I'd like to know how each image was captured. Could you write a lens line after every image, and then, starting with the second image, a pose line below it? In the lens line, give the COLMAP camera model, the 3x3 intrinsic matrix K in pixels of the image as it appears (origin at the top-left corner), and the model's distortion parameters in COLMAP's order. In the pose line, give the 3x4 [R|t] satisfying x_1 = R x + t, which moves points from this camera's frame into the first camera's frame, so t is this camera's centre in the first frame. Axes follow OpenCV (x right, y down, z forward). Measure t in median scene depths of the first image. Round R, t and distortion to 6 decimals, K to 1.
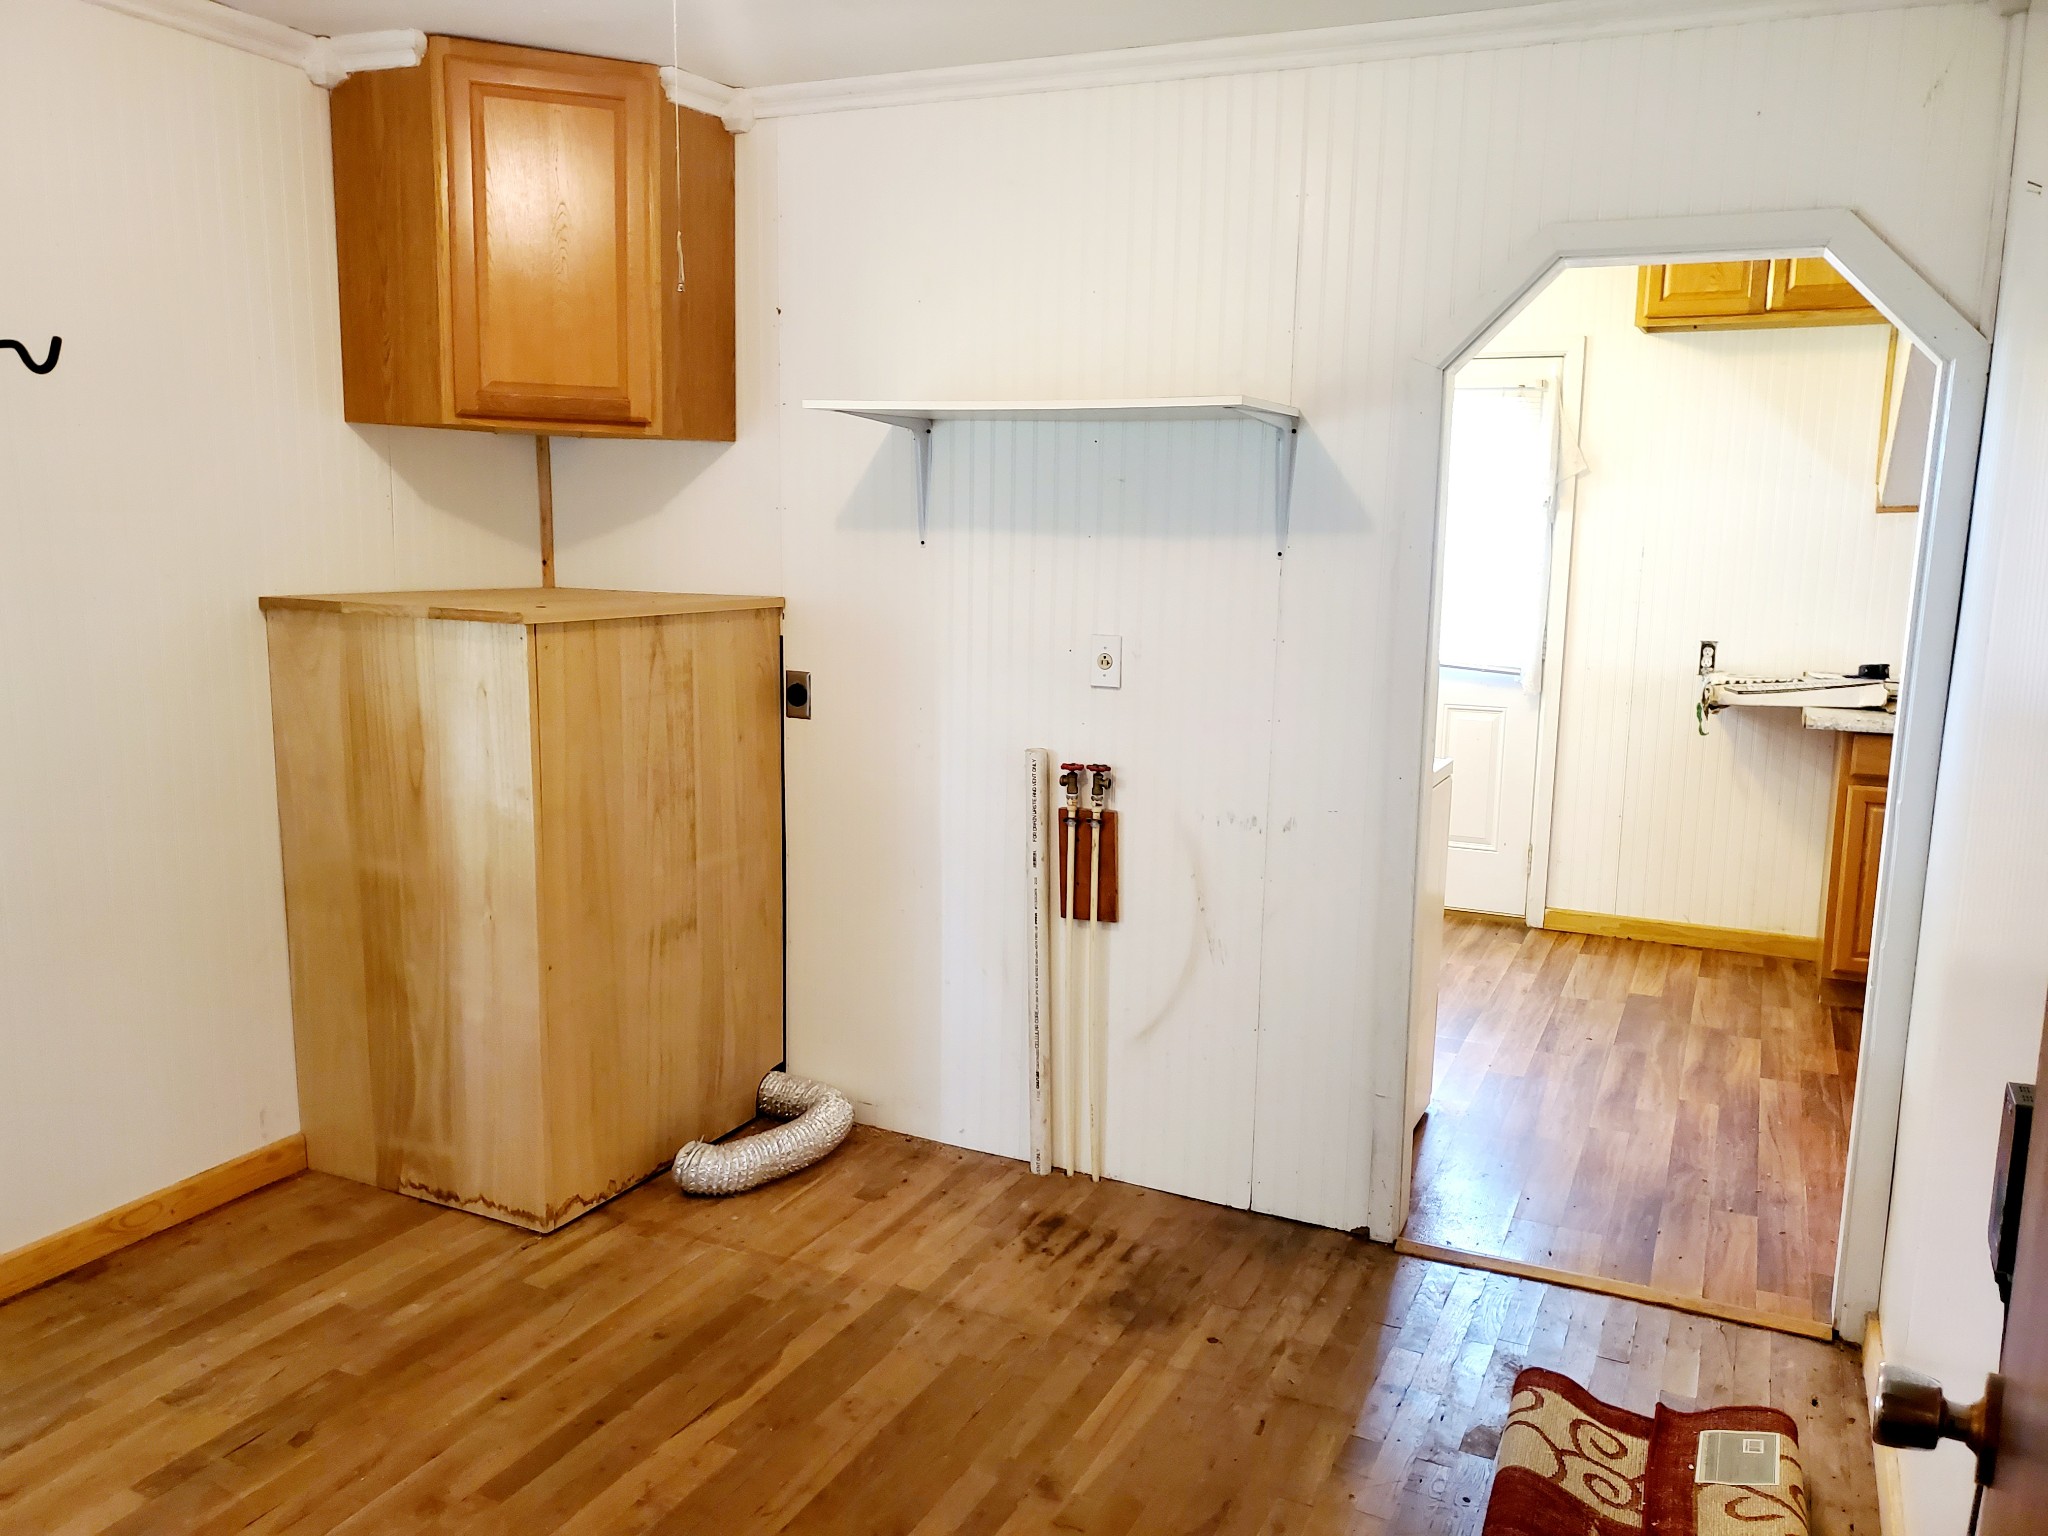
lens RADIAL K [[1603.5, 0, 1013.2], [0, 1603.5, 776.9], [0, 0, 1]] dist [0.008065, -0.001050]
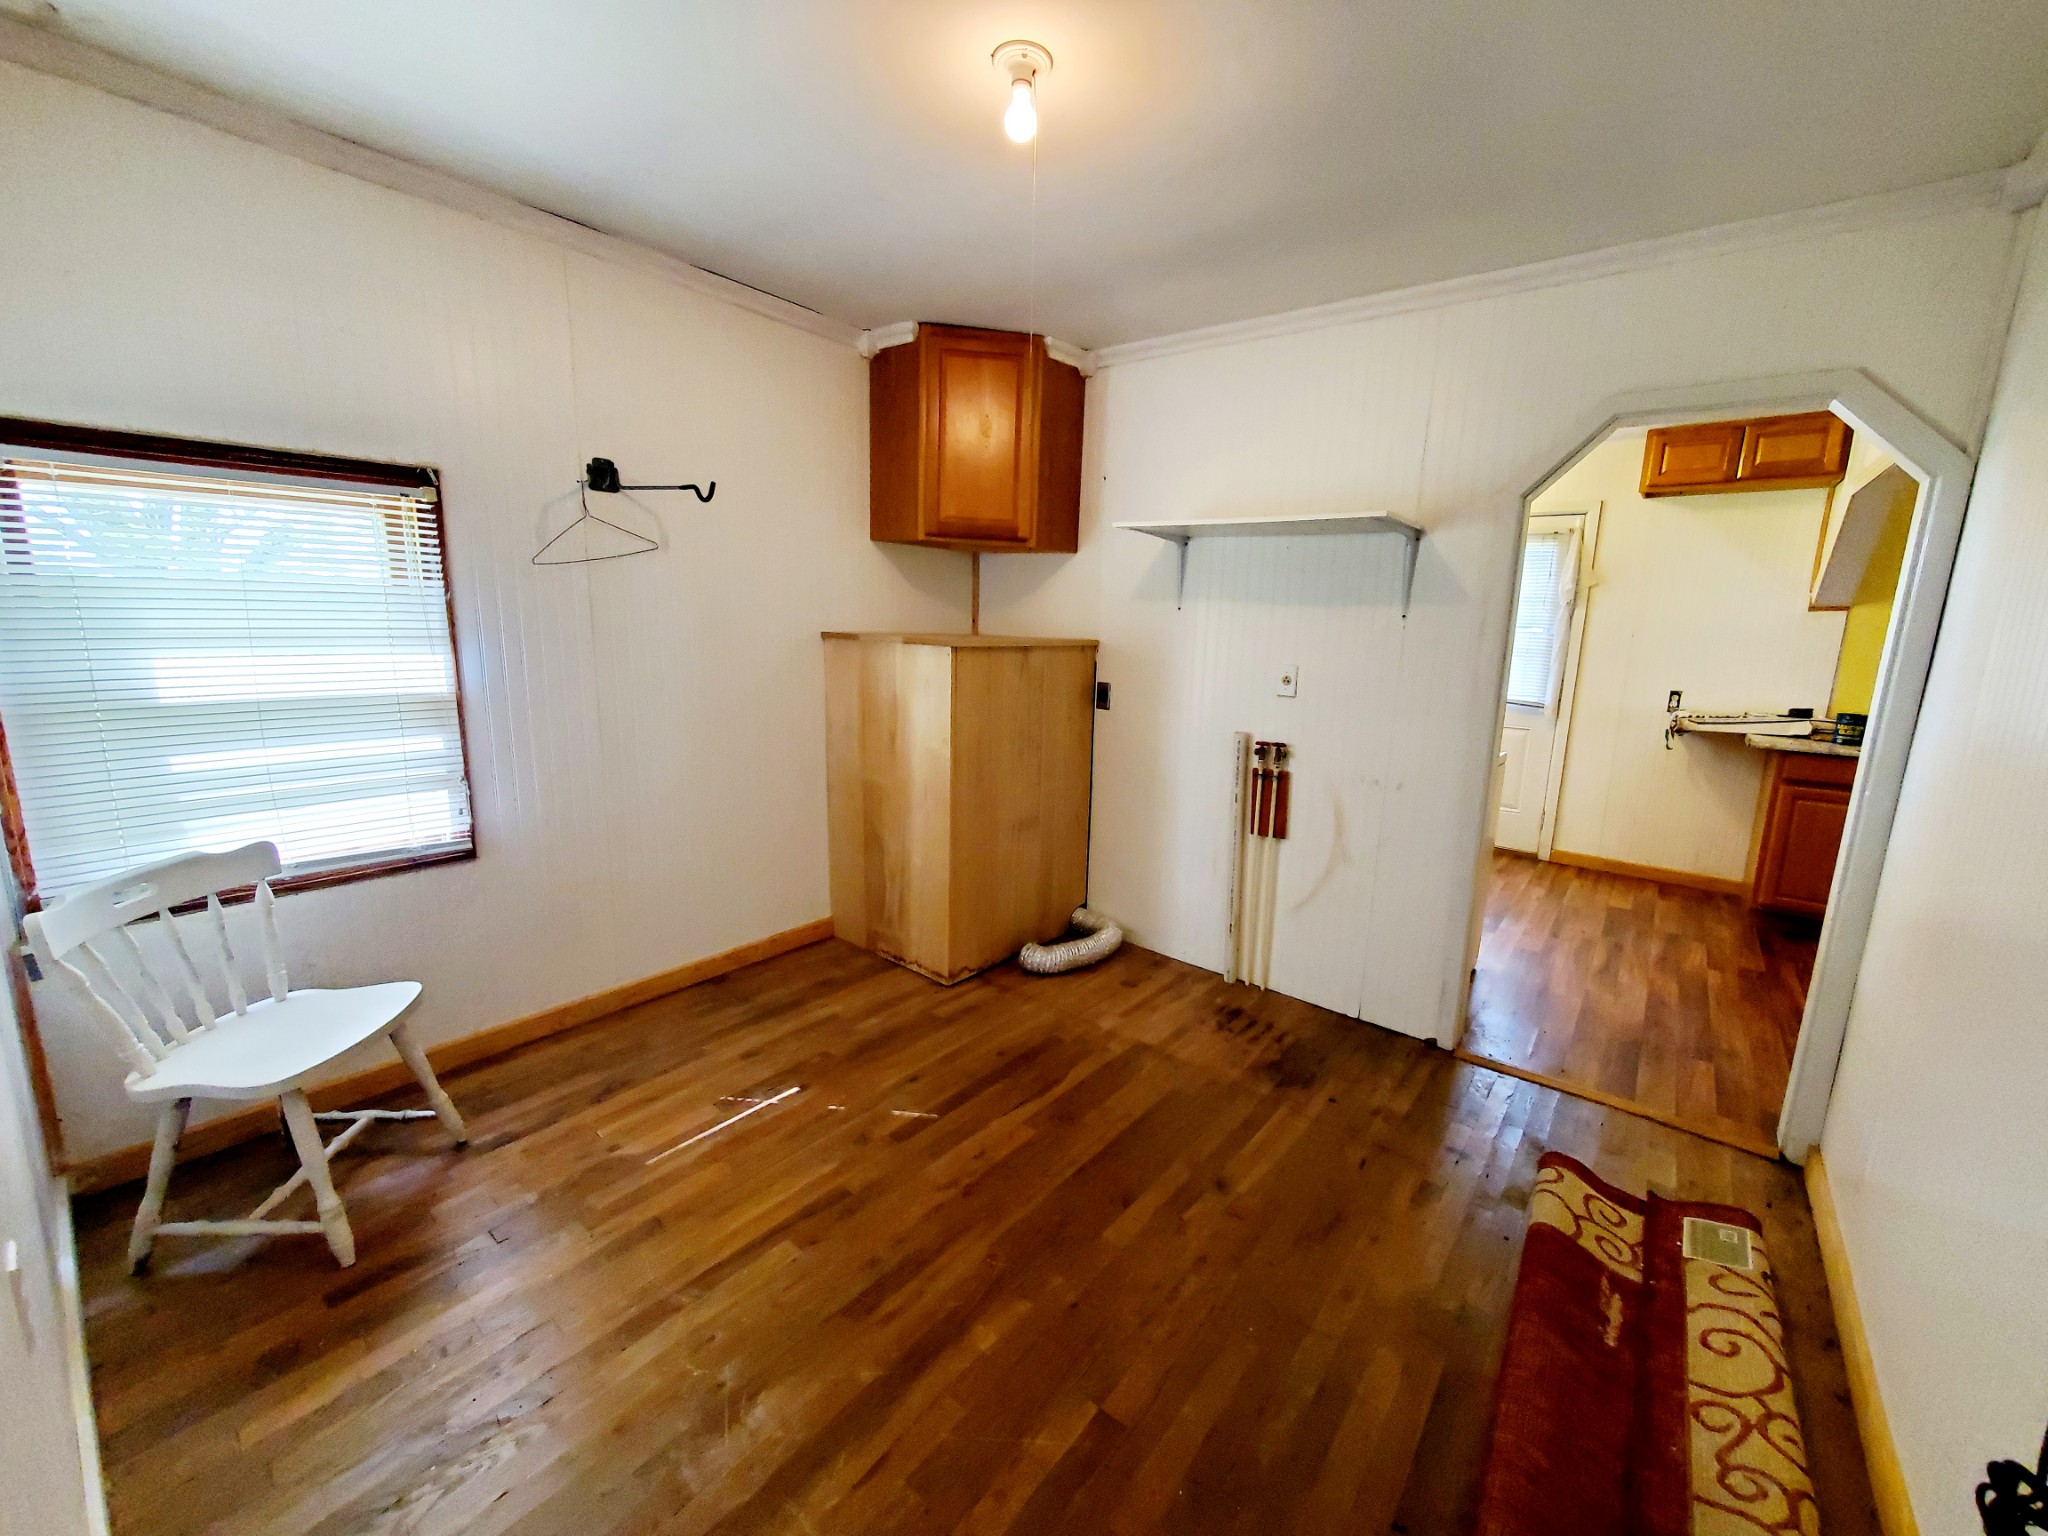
lens RADIAL K [[810.1, 0, 1051.8], [0, 810.1, 763.5], [0, 0, 1]] dist [0.004709, -0.000345]
pose [[0.975491, 0.054064, -0.213295, 0.004276], [-0.052119, 0.998532, 0.014735, 0.013168], [0.213779, -0.003257, 0.976877, 0.122572]]
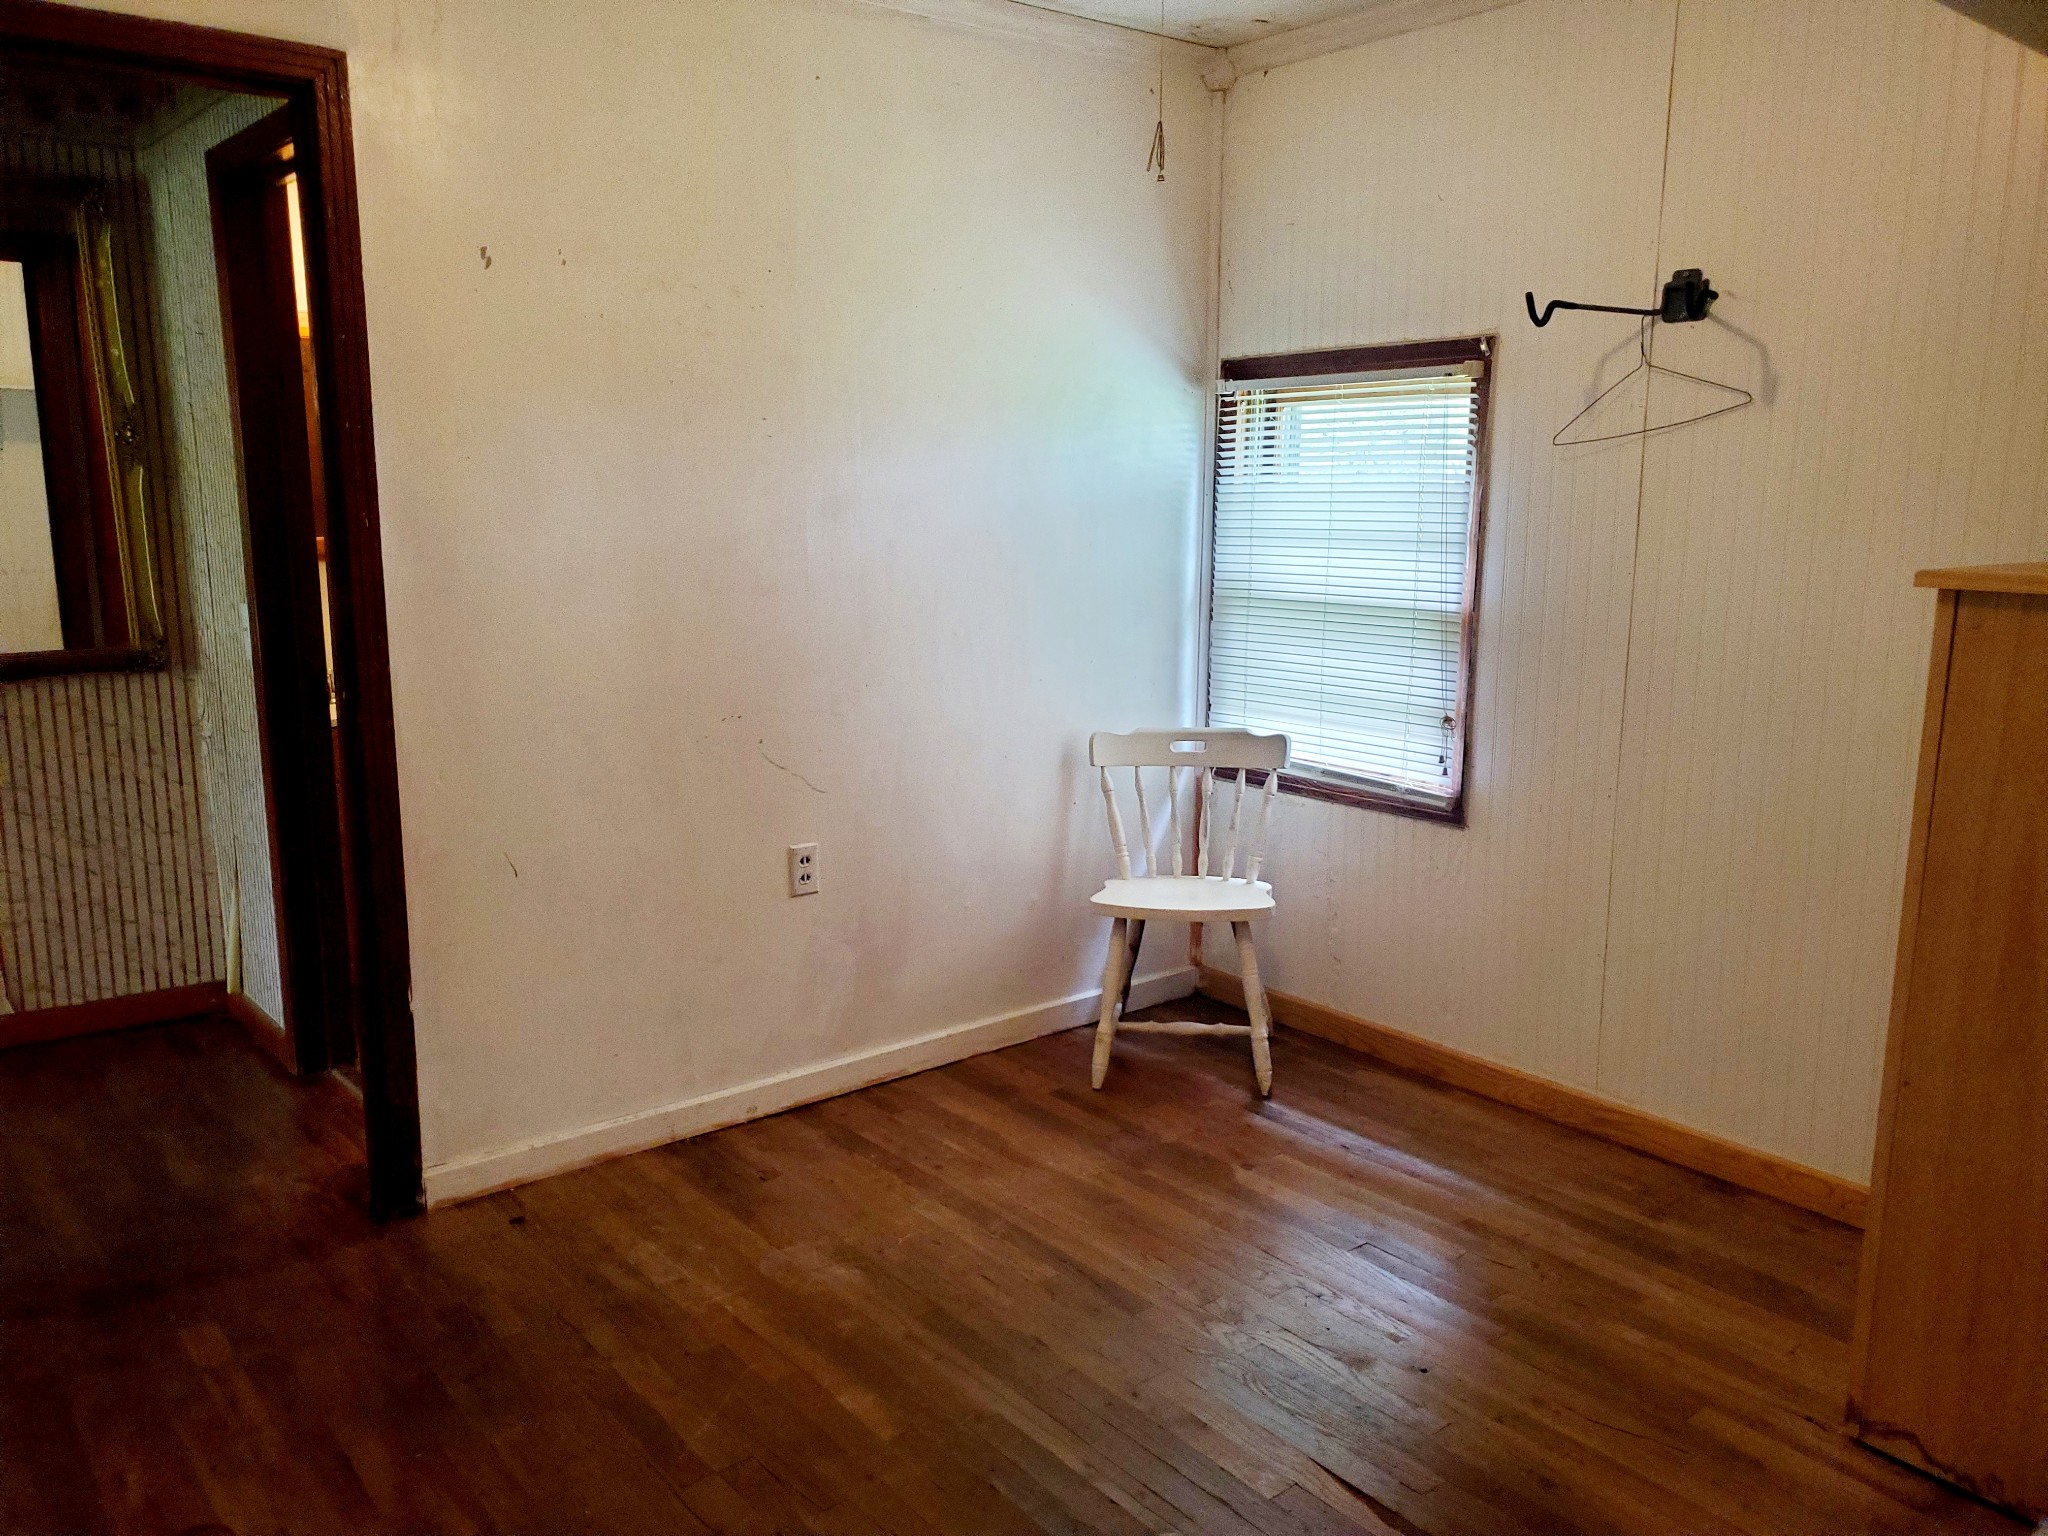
lens RADIAL K [[1599.4, 0, 1035.7], [0, 1599.4, 792.1], [0, 0, 1]] dist [0.018232, 0.000750]
pose [[-0.436239, 0.152019, -0.886897, 0.436859], [-0.163836, 0.955732, 0.244404, -0.102441], [0.884790, 0.251925, -0.392022, 0.825170]]
